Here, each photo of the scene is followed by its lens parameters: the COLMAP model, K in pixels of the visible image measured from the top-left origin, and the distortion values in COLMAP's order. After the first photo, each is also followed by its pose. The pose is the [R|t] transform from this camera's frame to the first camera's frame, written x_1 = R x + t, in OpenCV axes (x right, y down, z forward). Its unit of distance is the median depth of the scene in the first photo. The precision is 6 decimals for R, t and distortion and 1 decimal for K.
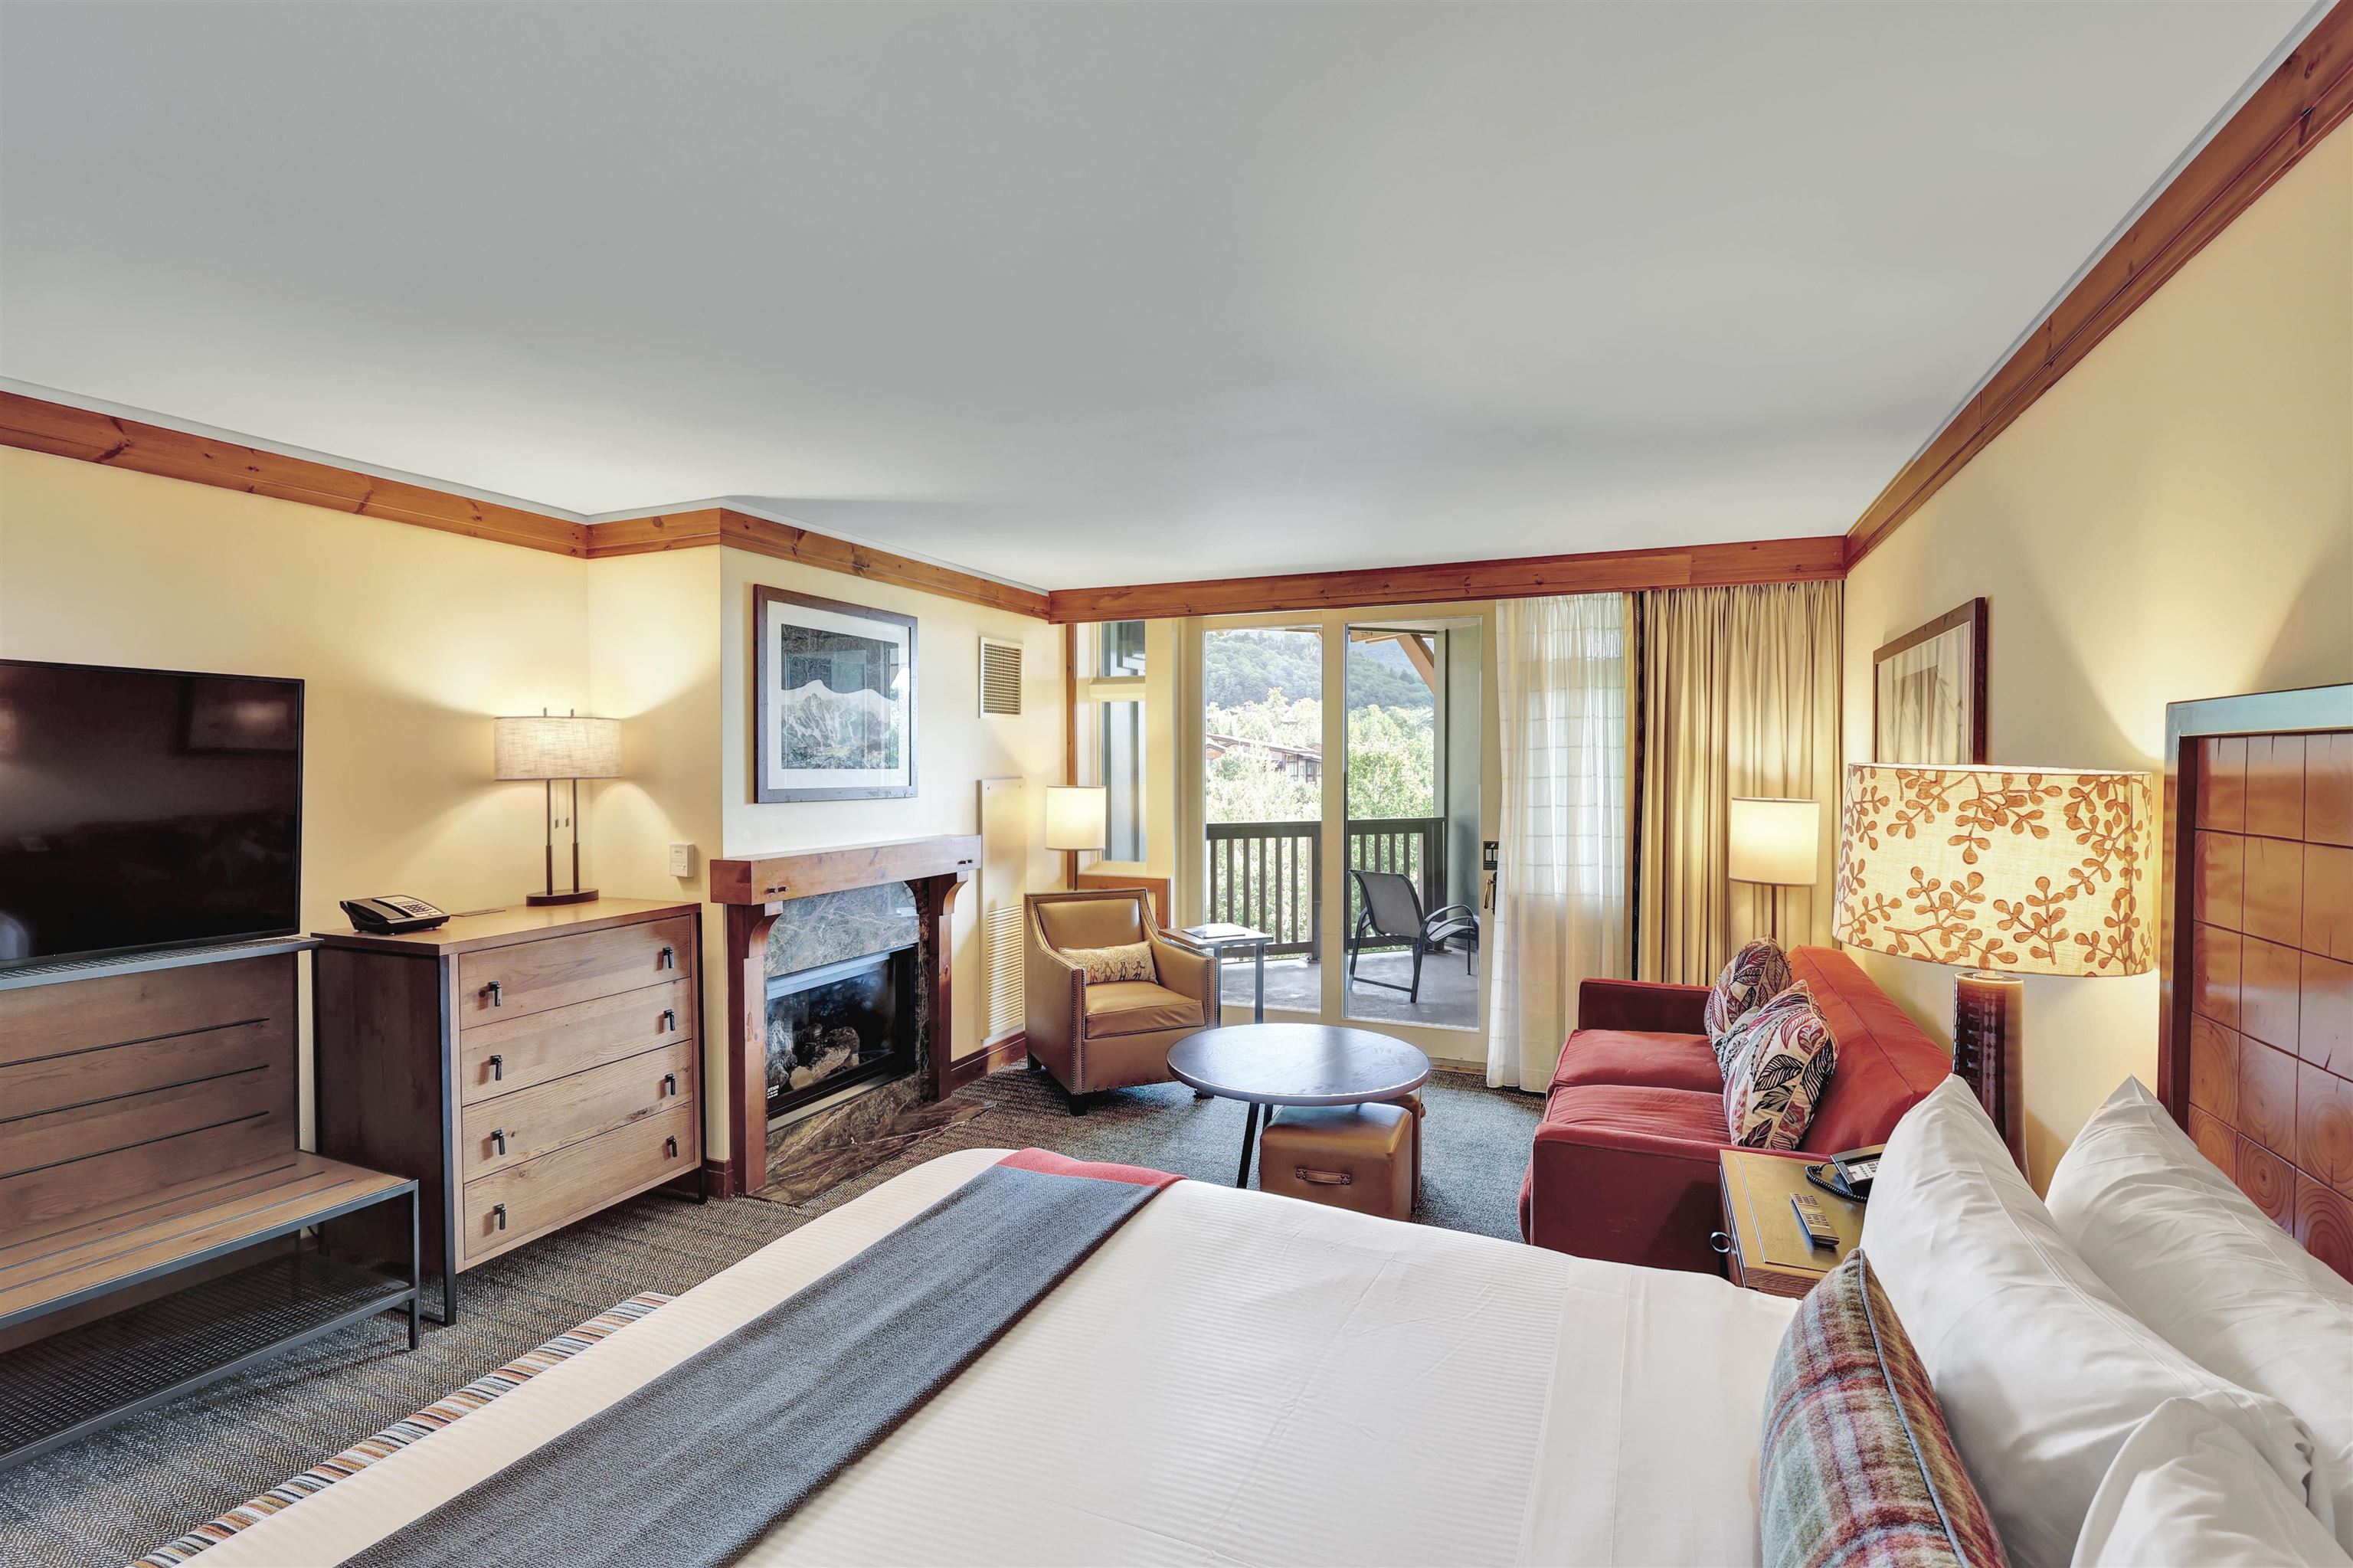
lens RADIAL K [[1096.1, 0, 1176.5], [0, 1096.1, 784.0], [0, 0, 1]] dist [0.000374, 0.000618]
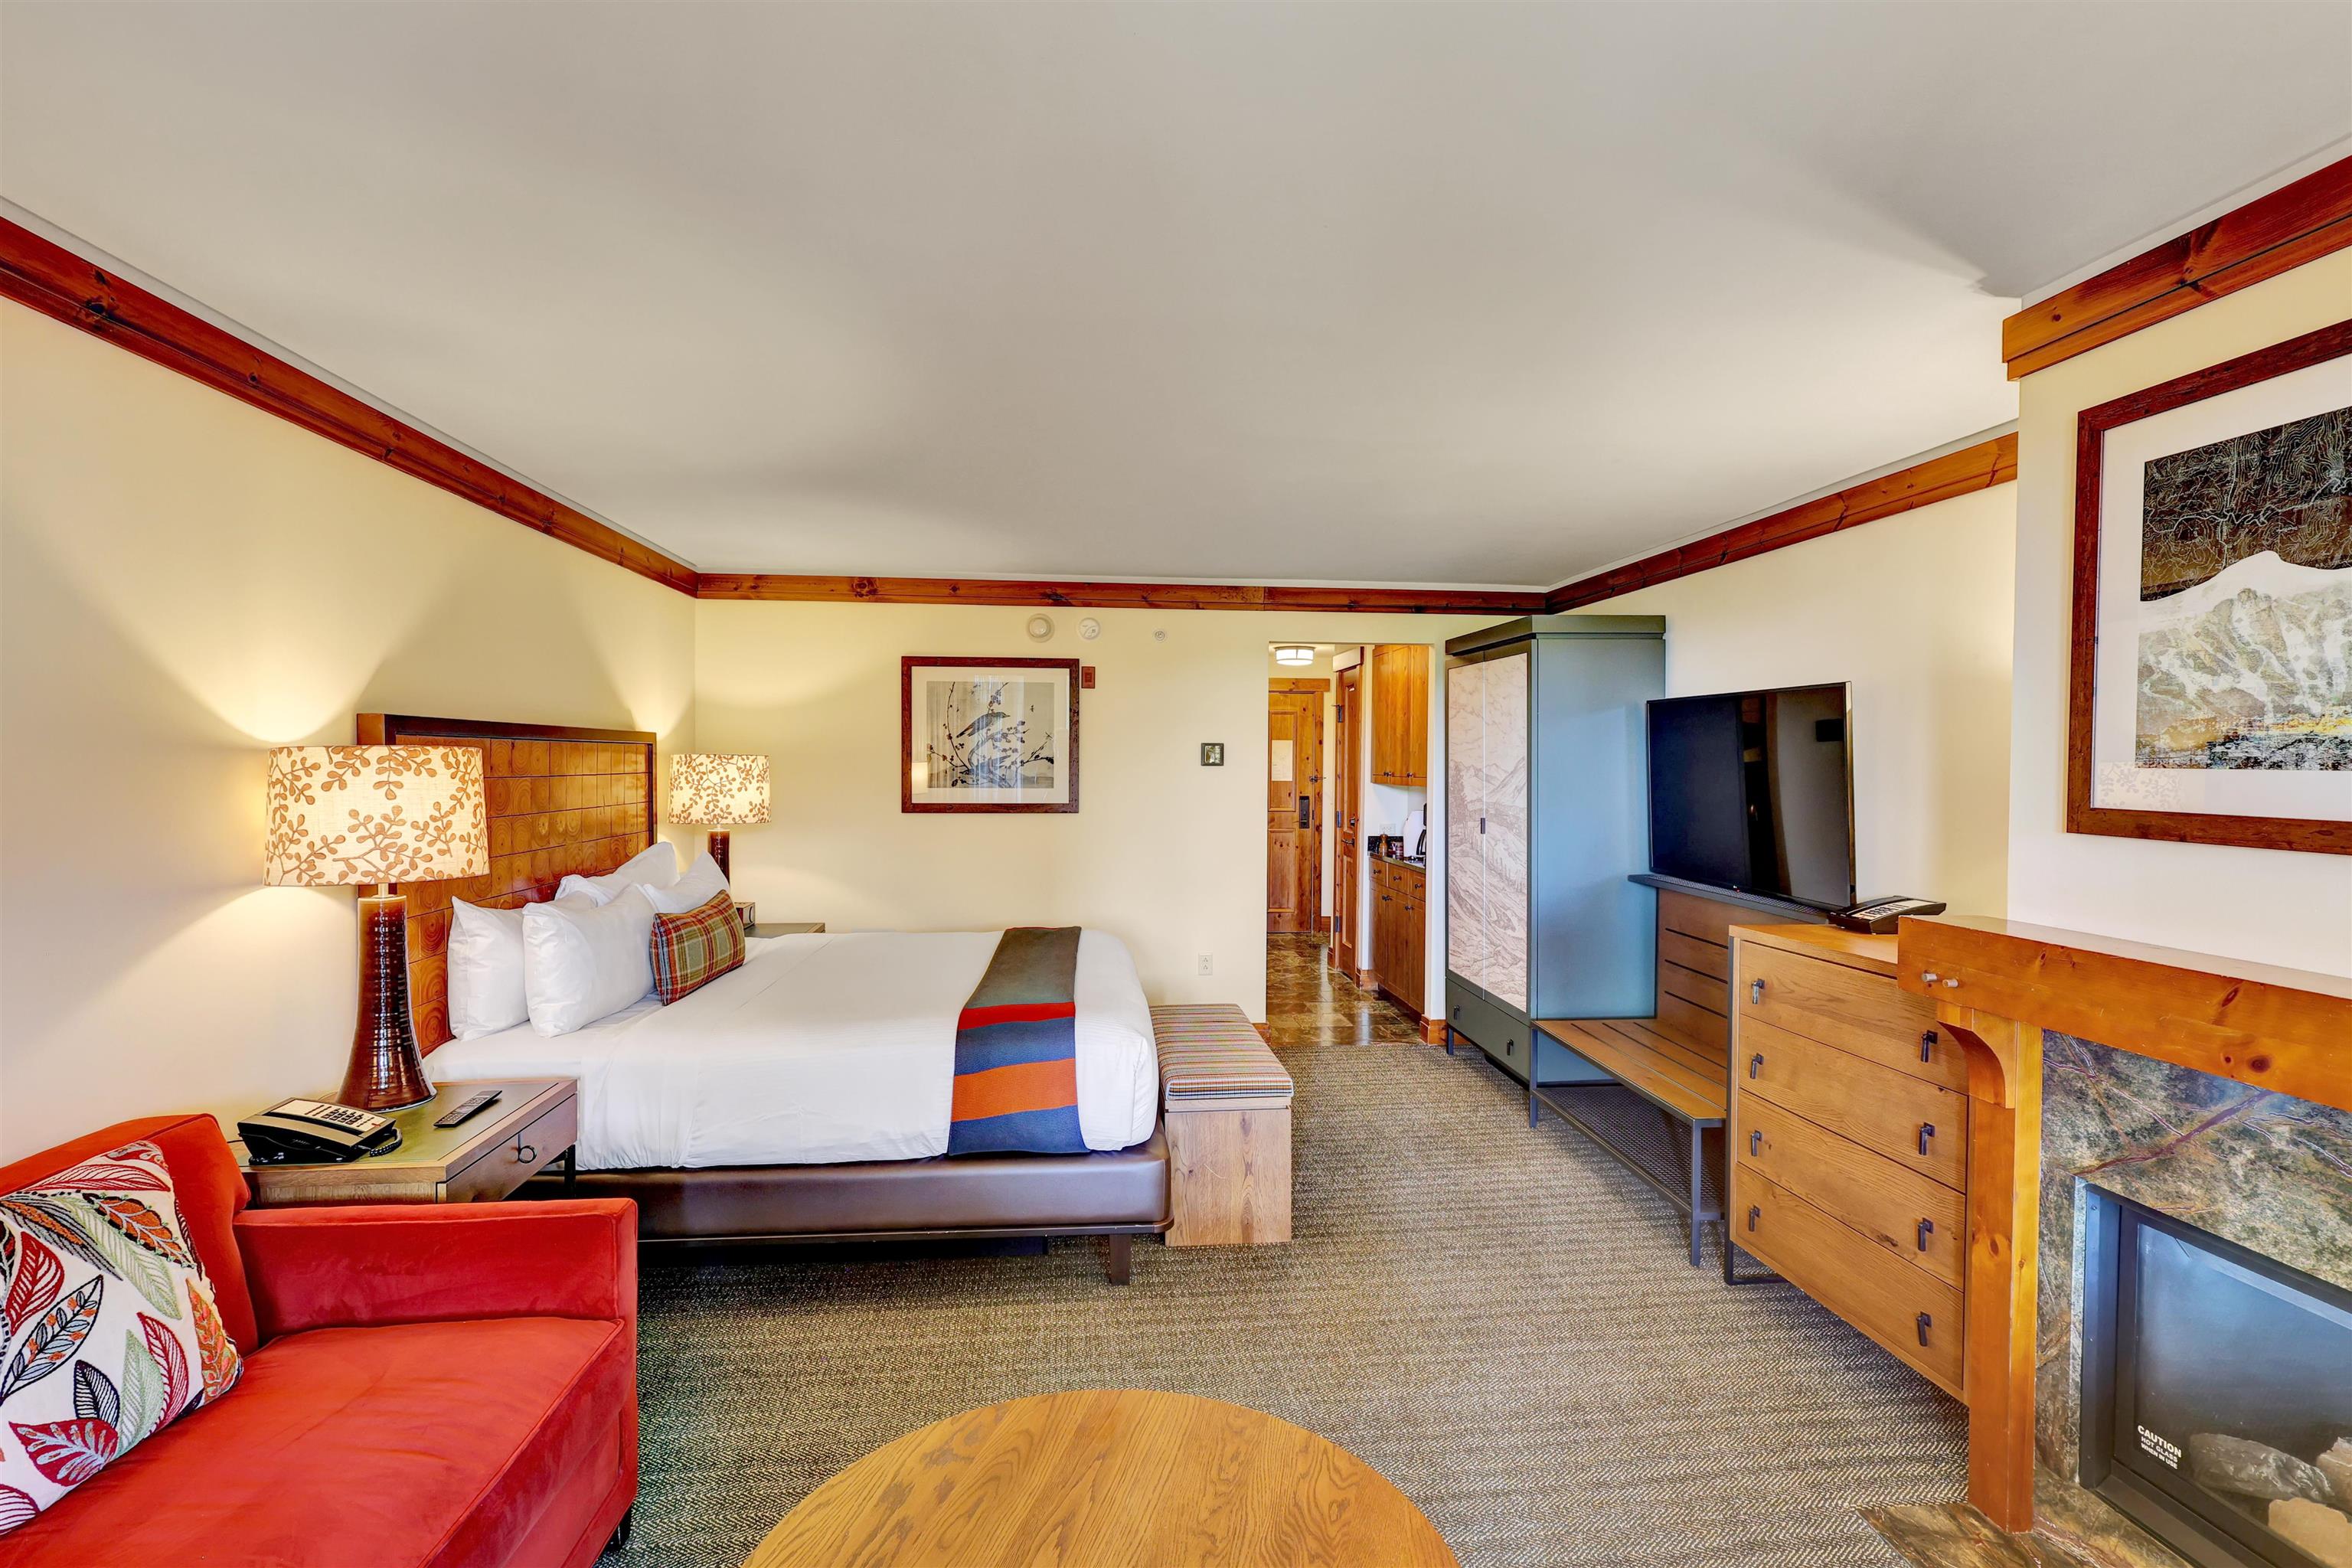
lens RADIAL K [[1095.6, 0, 1176.0], [0, 1095.6, 784.0], [0, 0, 1]] dist [0.000374, 0.000618]
pose [[-0.875671, 0.004556, -0.482886, 0.236342], [-0.016155, 0.999119, 0.038721, -0.018550], [0.482638, 0.041707, -0.874826, 1.213640]]
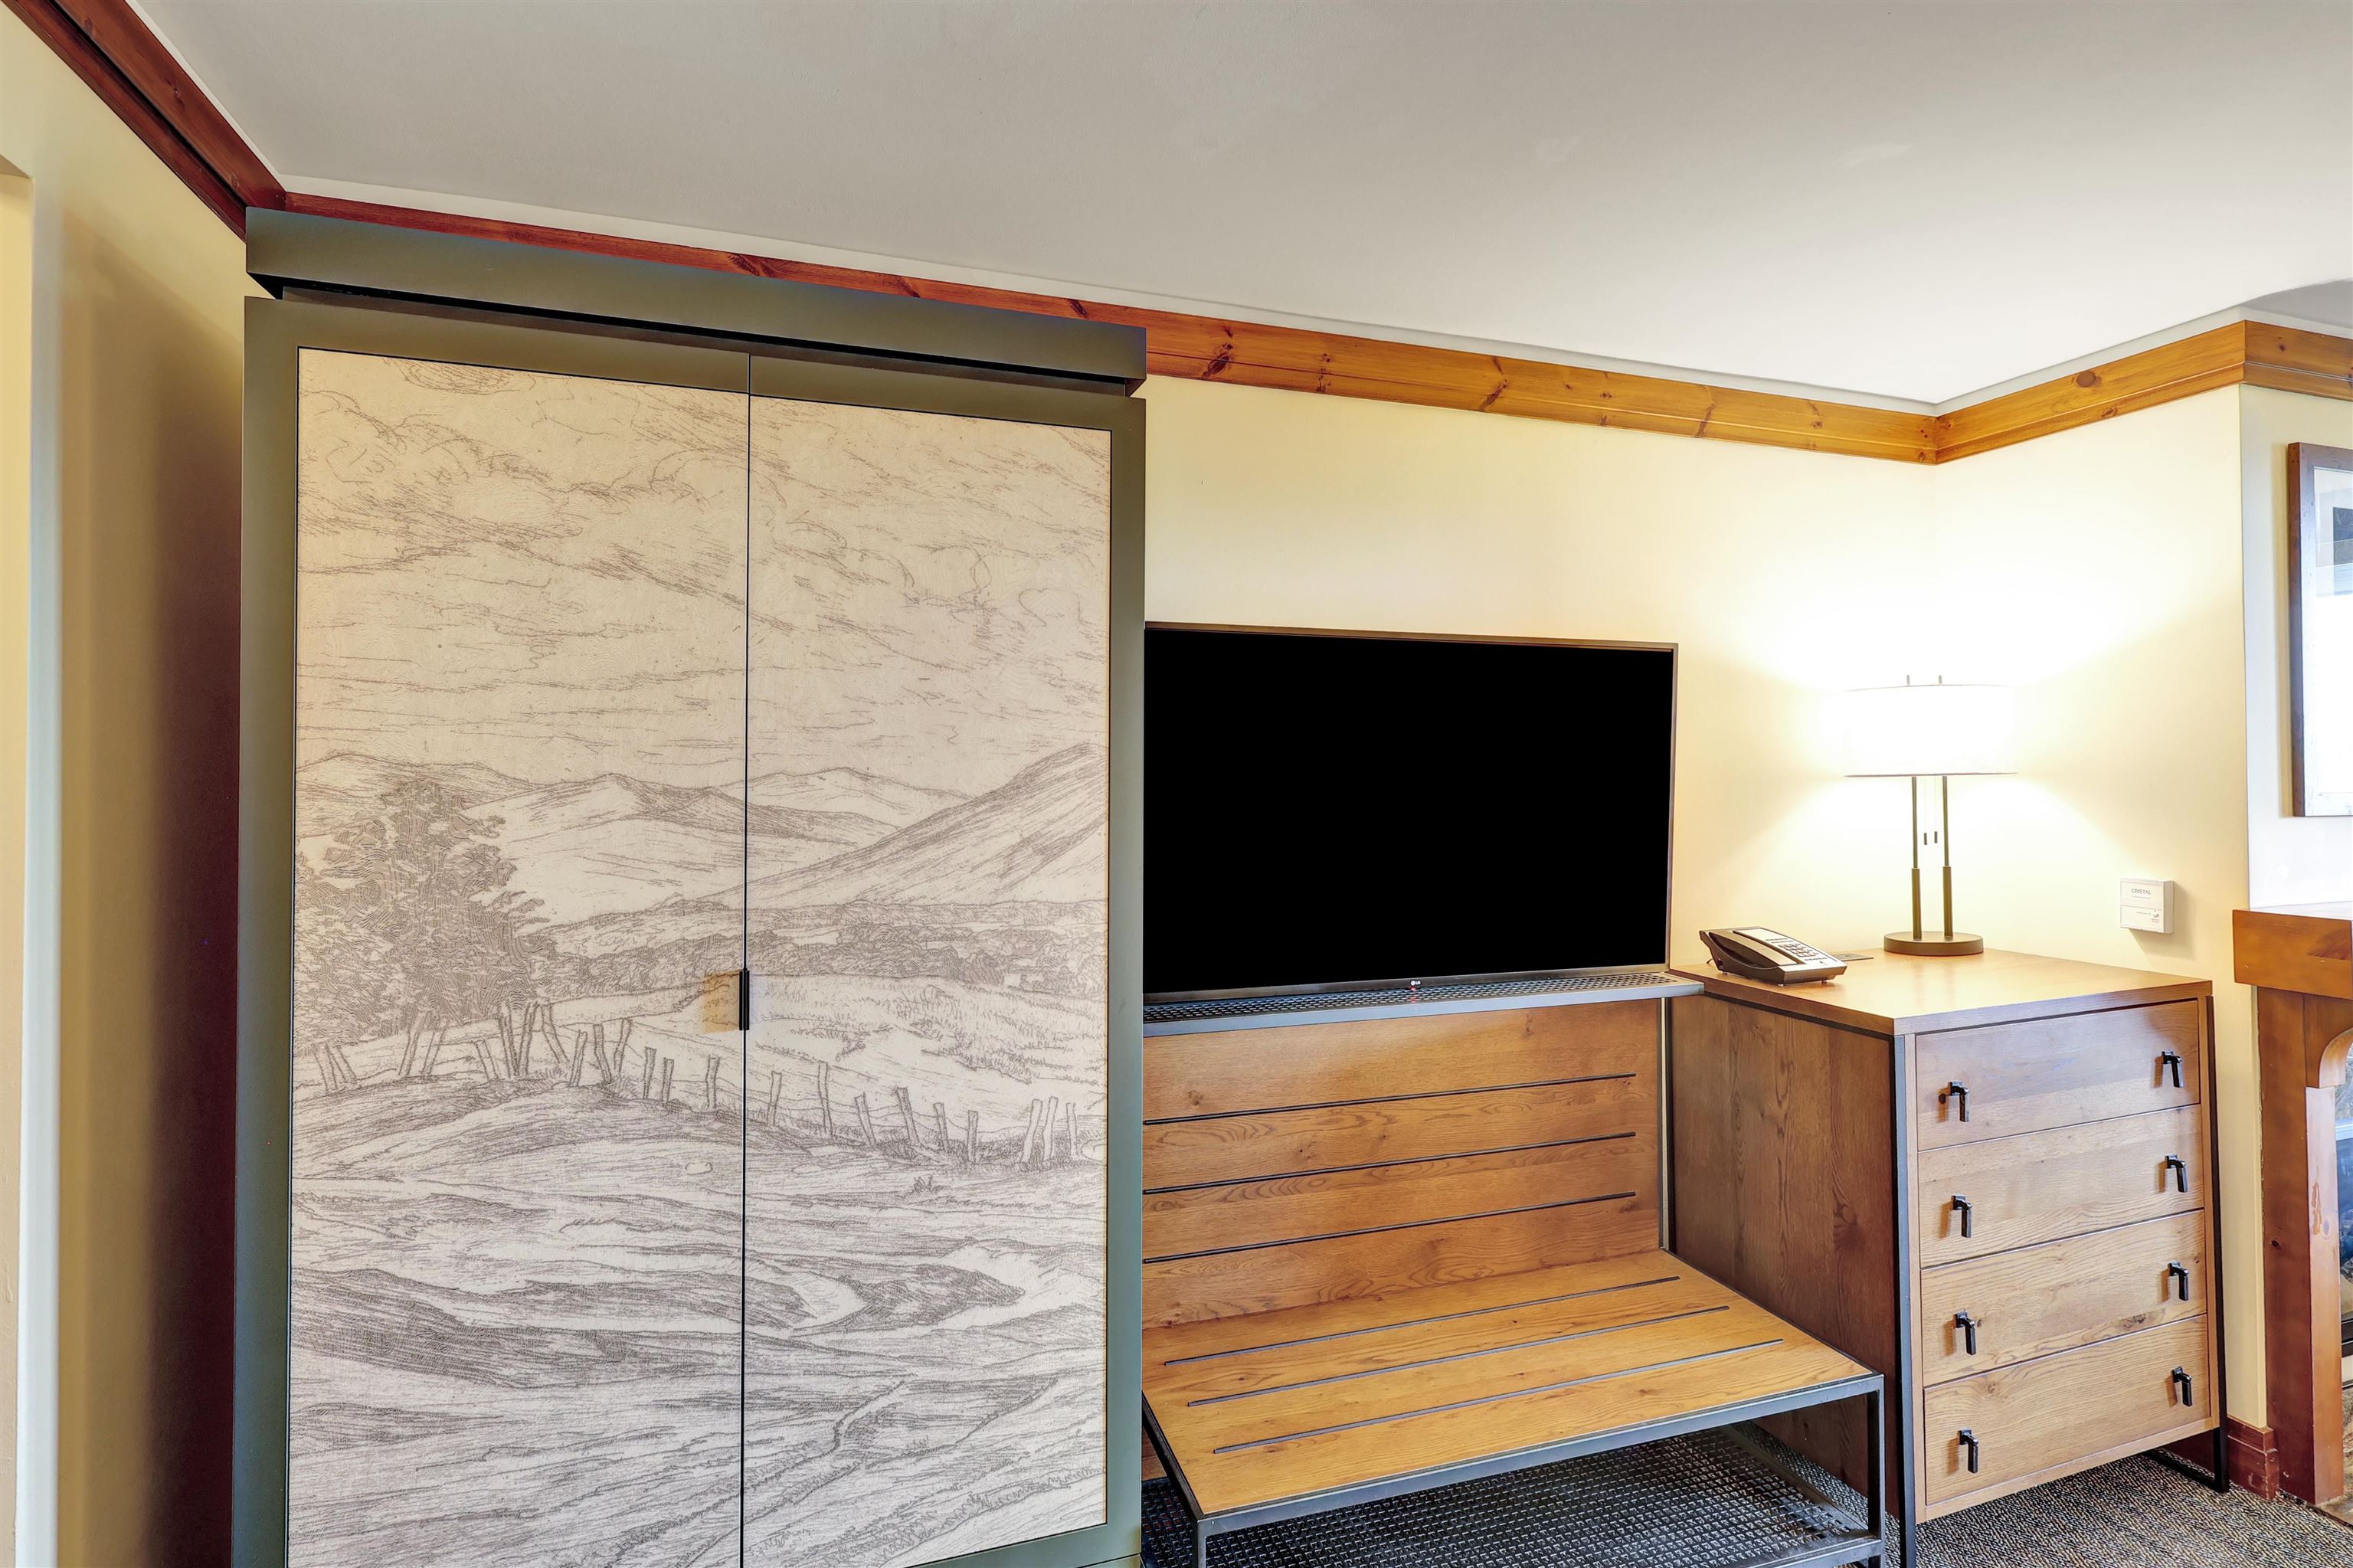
lens RADIAL K [[1121.8, 0, 1178.7], [0, 1121.8, 751.8], [0, 0, 1]] dist [-0.001931, 0.000634]
pose [[0.668714, -0.014165, -0.743385, -0.328246], [-0.008584, 0.999605, -0.026769, 0.004115], [0.743470, 0.024282, 0.668328, 0.154761]]
